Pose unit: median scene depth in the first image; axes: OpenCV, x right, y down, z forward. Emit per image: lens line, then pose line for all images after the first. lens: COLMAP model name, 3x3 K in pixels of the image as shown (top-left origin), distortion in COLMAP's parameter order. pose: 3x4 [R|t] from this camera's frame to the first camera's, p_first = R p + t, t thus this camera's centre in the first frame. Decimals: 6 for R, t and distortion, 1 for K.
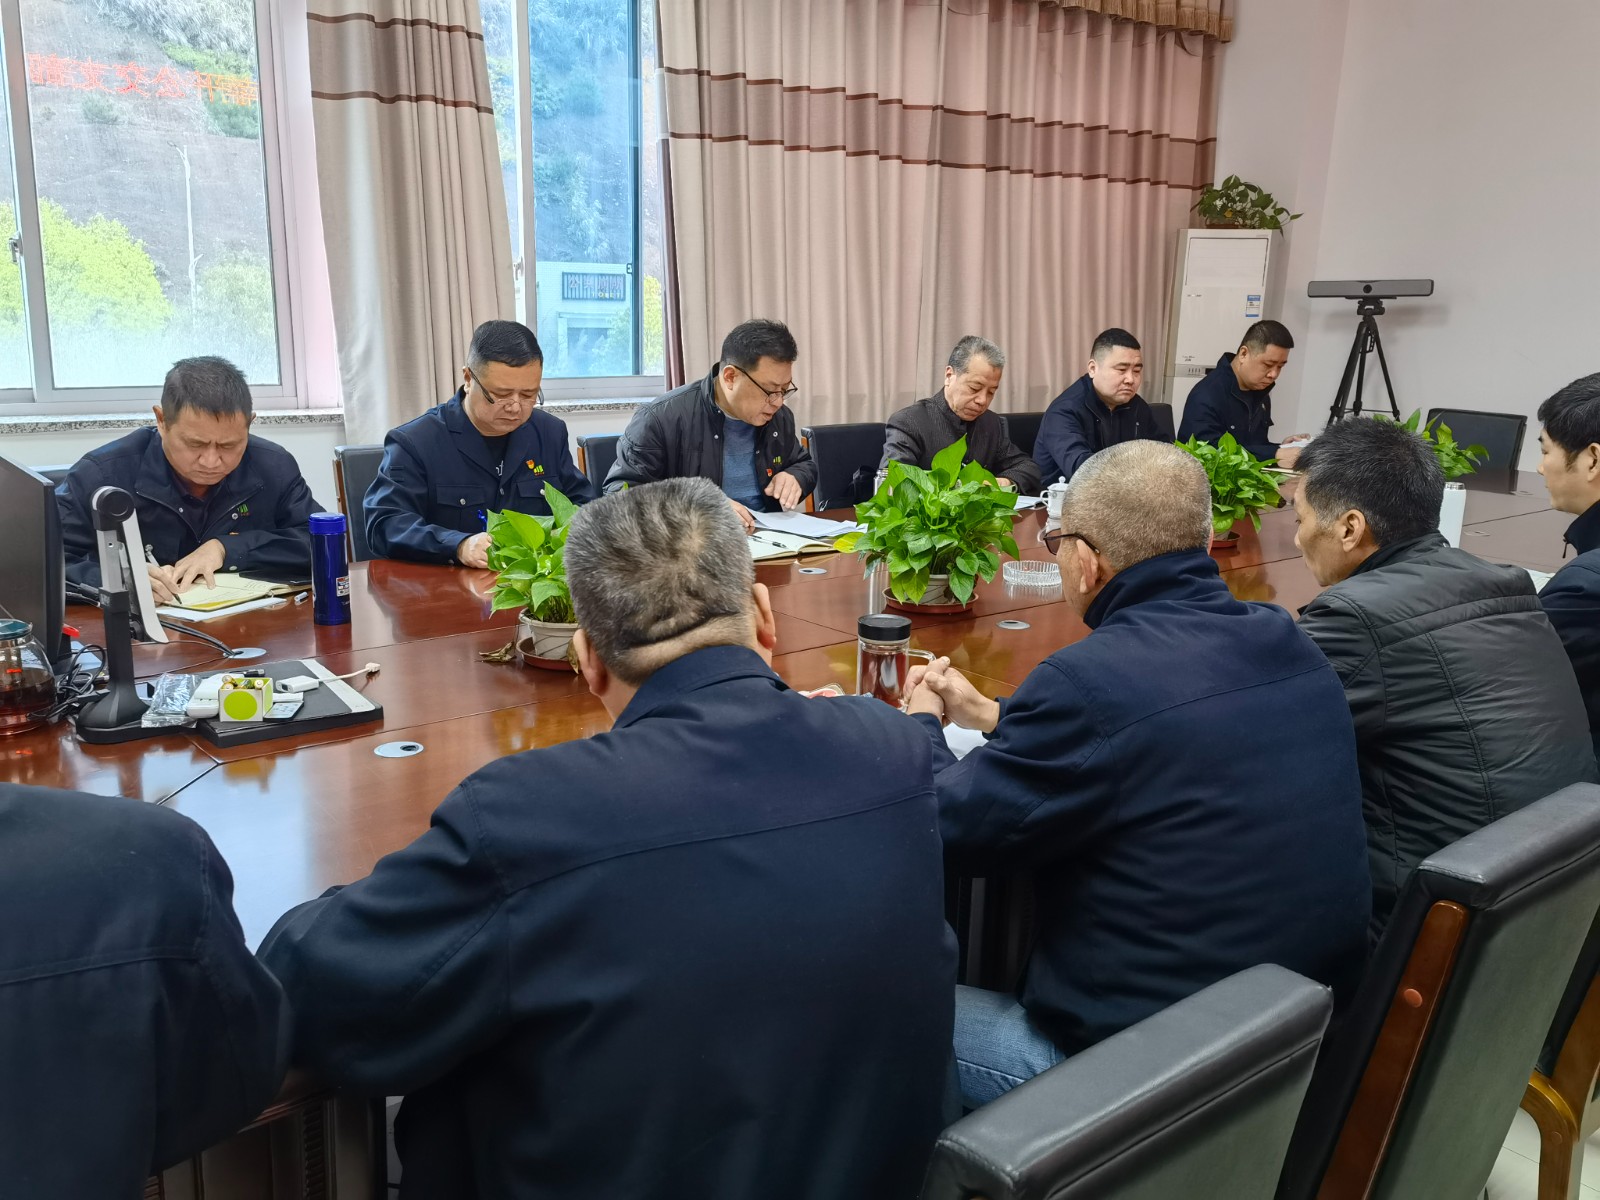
lens RADIAL K [[1514.2, 0, 800.0], [0, 1514.2, 600.0], [0, 0, 1]] dist [0.326086, -0.464118]
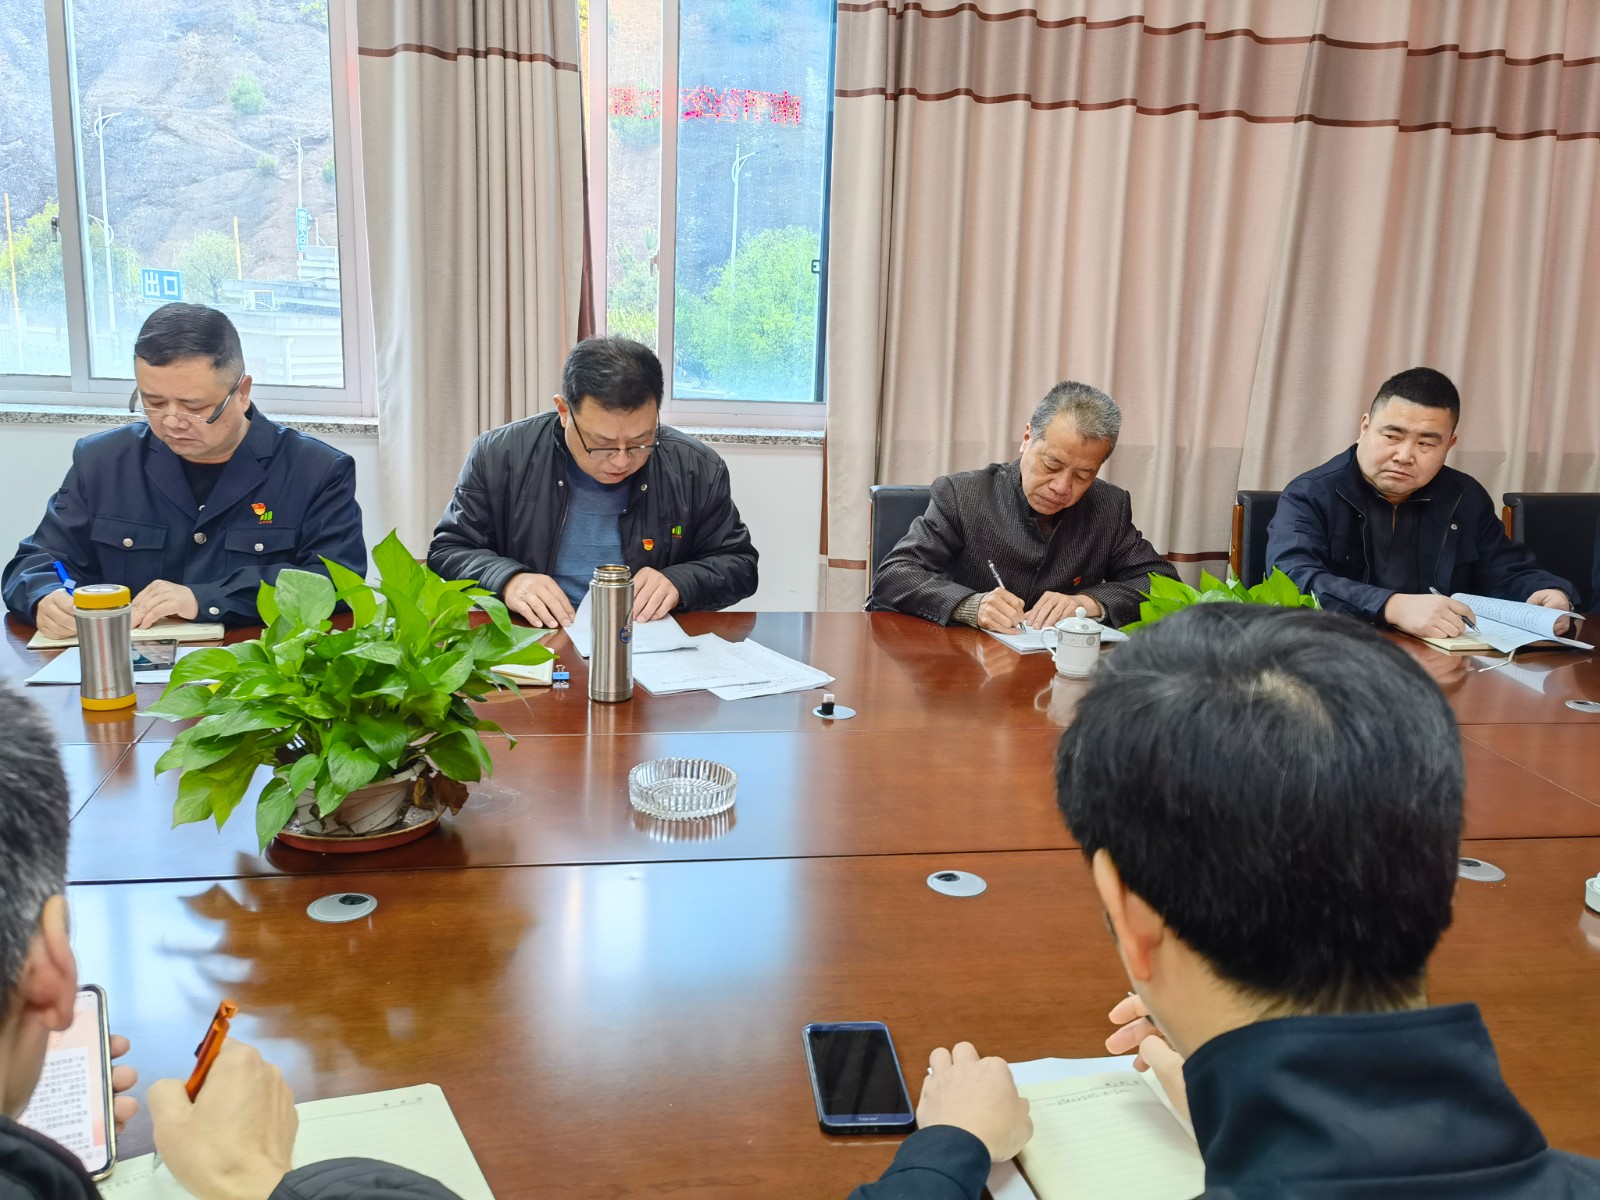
lens RADIAL K [[1514.2, 0, 800.0], [0, 1514.2, 600.0], [0, 0, 1]] dist [0.326086, -0.464118]
pose [[0.860679, 0.124541, -0.493681, 0.318743], [-0.131504, 0.991098, 0.020762, -0.067727], [0.491872, 0.047051, 0.869395, 0.349833]]
